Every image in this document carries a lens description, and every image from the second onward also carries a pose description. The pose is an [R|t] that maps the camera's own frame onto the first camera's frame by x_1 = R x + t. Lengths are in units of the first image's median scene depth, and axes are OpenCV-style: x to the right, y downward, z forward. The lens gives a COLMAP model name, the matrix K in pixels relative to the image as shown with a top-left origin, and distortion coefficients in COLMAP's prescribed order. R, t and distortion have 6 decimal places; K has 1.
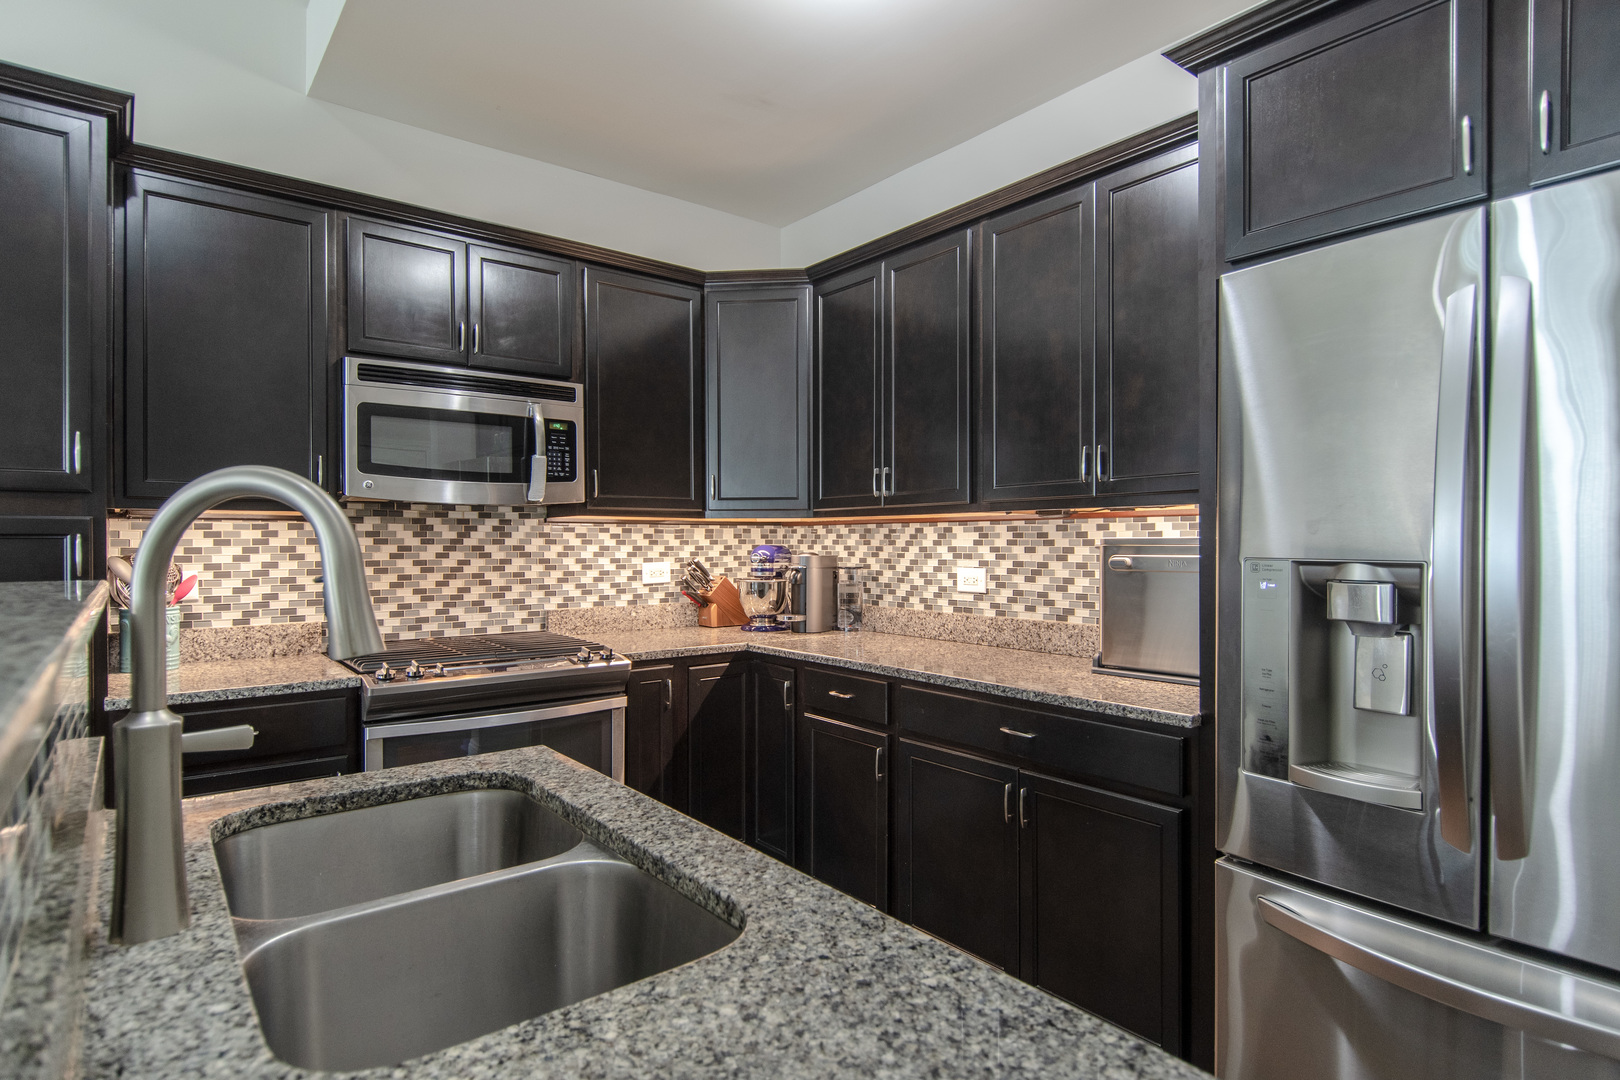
lens RADIAL K [[897.3, 0, 810.0], [0, 897.3, 540.0], [0, 0, 1]] dist [0.001698, -0.024445]
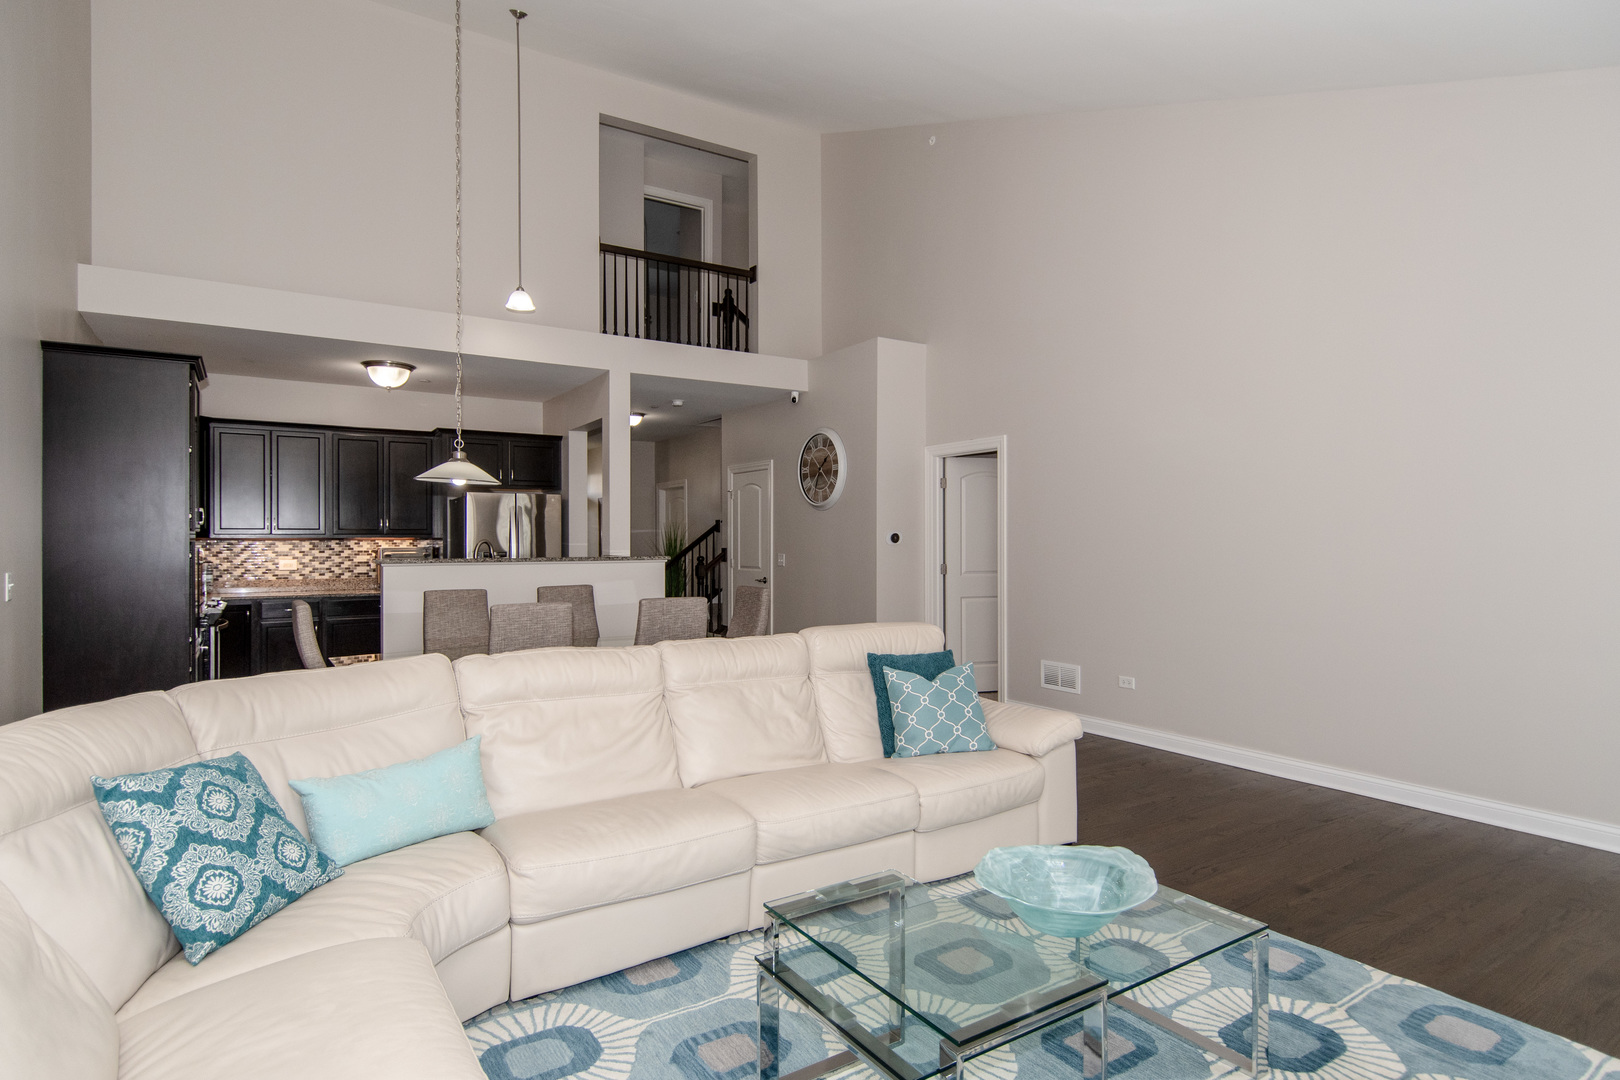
lens RADIAL K [[897.3, 0, 810.0], [0, 897.3, 540.0], [0, 0, 1]] dist [0.001698, -0.024445]
pose [[0.075819, -0.002177, 0.997119, -2.184388], [-0.001521, 0.999996, 0.002299, -0.031110], [-0.997120, -0.001691, 0.075815, -0.601579]]
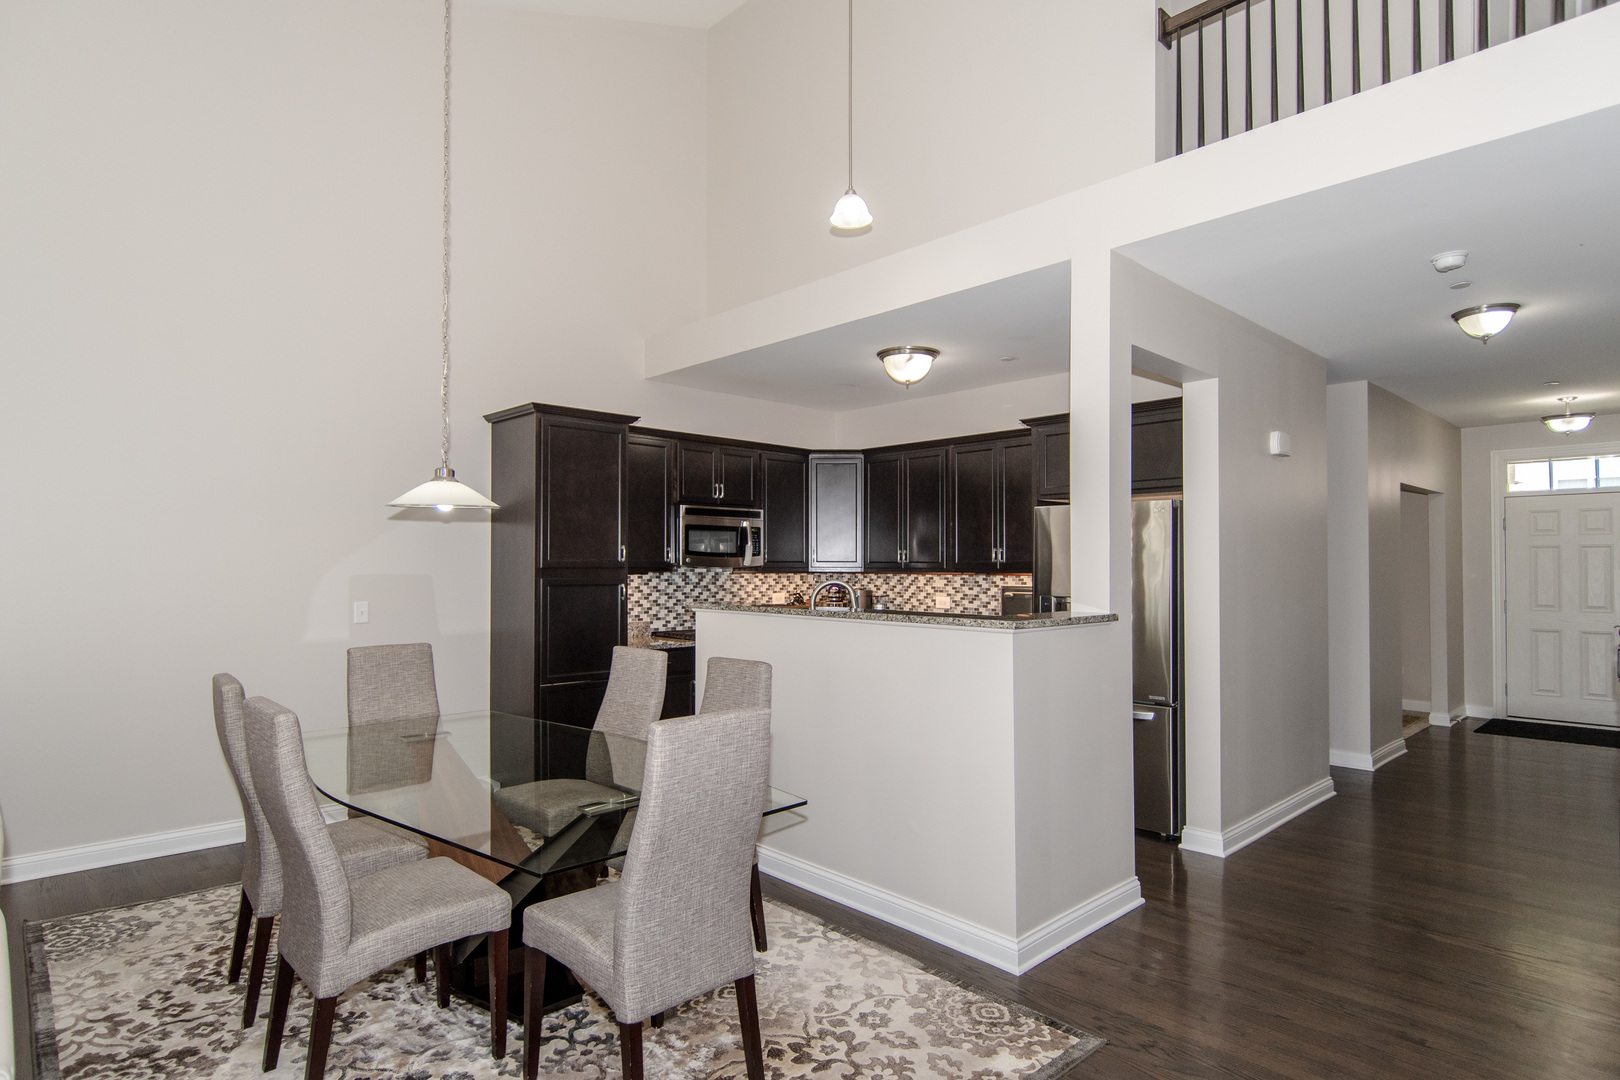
lens RADIAL K [[897.3, 0, 810.0], [0, 897.3, 540.0], [0, 0, 1]] dist [0.001698, -0.024445]
pose [[0.996652, 0.007988, 0.081371, -0.312747], [-0.005818, 0.999622, -0.026868, -0.045047], [-0.081555, 0.026305, 0.996322, -1.108509]]
